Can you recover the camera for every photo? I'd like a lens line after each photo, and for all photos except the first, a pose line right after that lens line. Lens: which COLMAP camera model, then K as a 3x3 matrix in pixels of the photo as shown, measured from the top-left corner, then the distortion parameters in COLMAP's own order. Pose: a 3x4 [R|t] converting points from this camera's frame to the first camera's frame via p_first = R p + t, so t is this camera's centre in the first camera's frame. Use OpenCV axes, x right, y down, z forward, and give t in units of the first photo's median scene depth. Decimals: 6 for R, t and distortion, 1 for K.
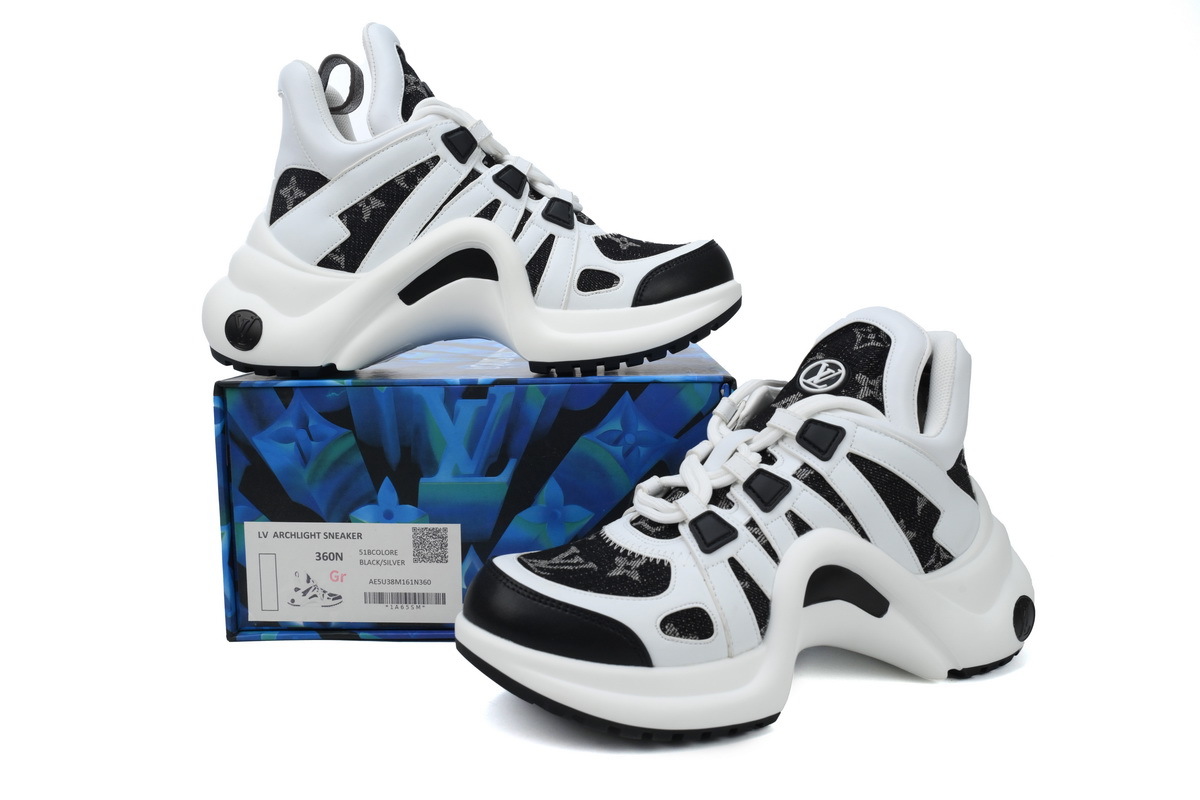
lens RADIAL K [[991.7, 0, 605.4], [0, 991.7, 400.3], [0, 0, 1]] dist [0.007345, -0.004121]
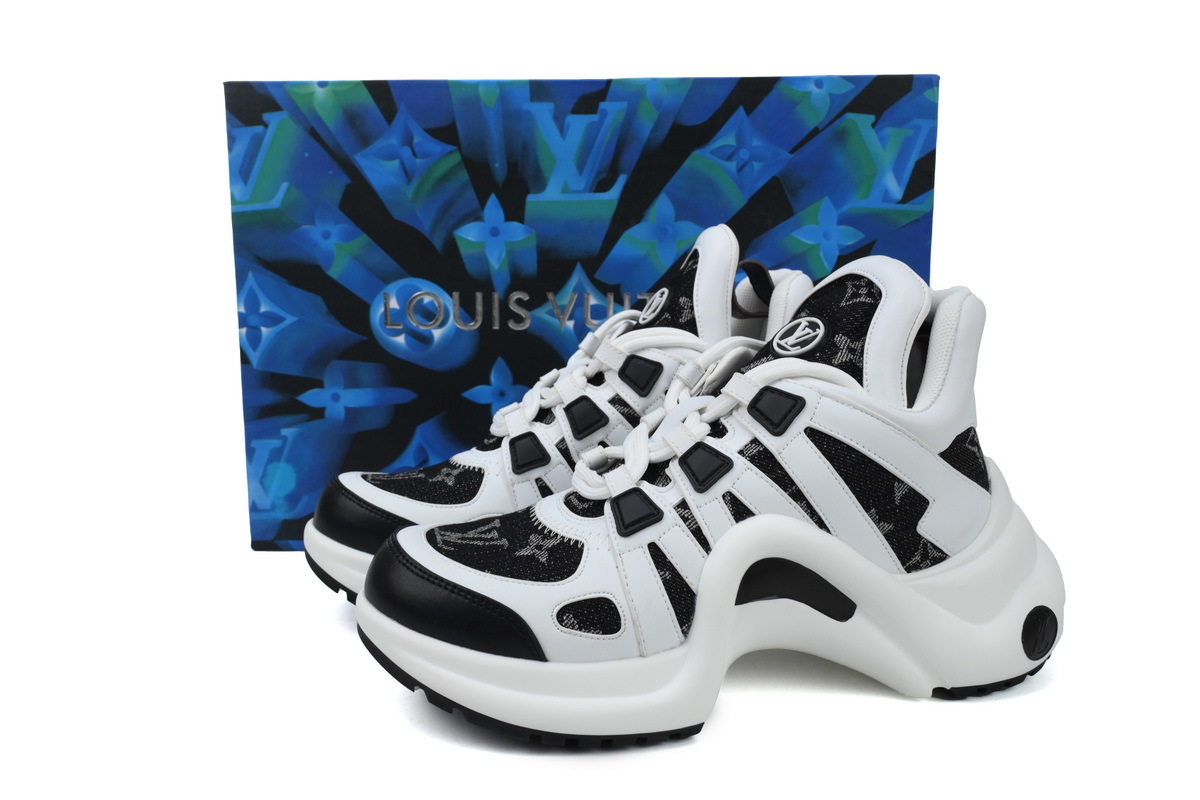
lens RADIAL K [[991.7, 0, 591.8], [0, 991.7, 402.9], [0, 0, 1]] dist [0.007345, -0.004121]
pose [[0.982499, 0.031613, -0.183568, 0.218681], [-0.023467, 0.998648, 0.046385, -0.002984], [0.184786, -0.041265, 0.981912, 0.134336]]
